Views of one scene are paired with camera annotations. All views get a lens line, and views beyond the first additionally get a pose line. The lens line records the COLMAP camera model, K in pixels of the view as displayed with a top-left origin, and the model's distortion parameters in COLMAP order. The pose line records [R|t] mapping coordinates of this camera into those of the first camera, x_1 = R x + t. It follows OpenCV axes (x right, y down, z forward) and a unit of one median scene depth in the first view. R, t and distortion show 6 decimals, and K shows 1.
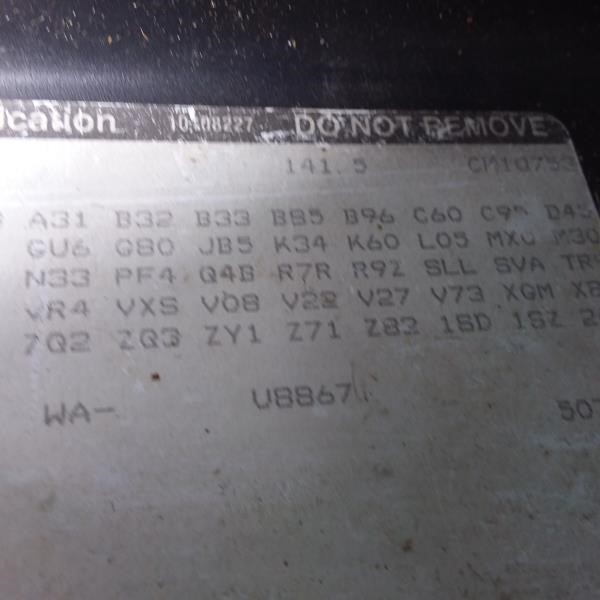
lens RADIAL K [[678.1, 0, 300.0], [0, 678.1, 300.0], [0, 0, 1]] dist [0.121080, -0.035104]
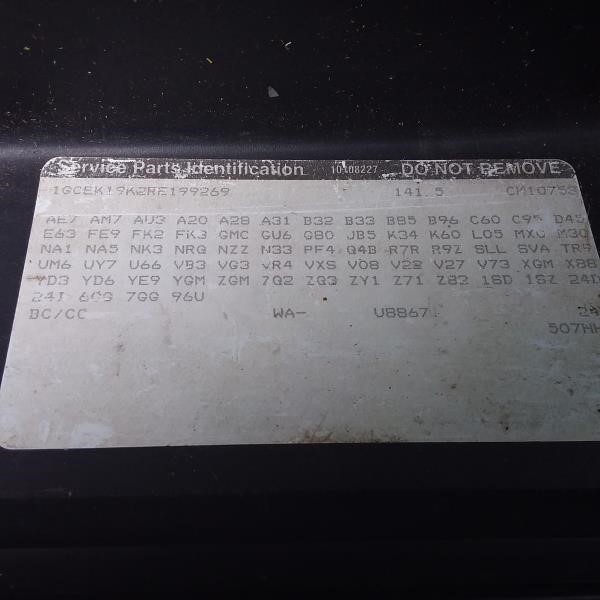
lens RADIAL K [[678.1, 0, 300.0], [0, 678.1, 300.0], [0, 0, 1]] dist [0.121080, -0.035104]
pose [[0.986397, 0.021981, -0.162903, 0.030960], [-0.029744, 0.998527, -0.045368, 0.181179], [0.161665, 0.049596, 0.985599, -0.818963]]
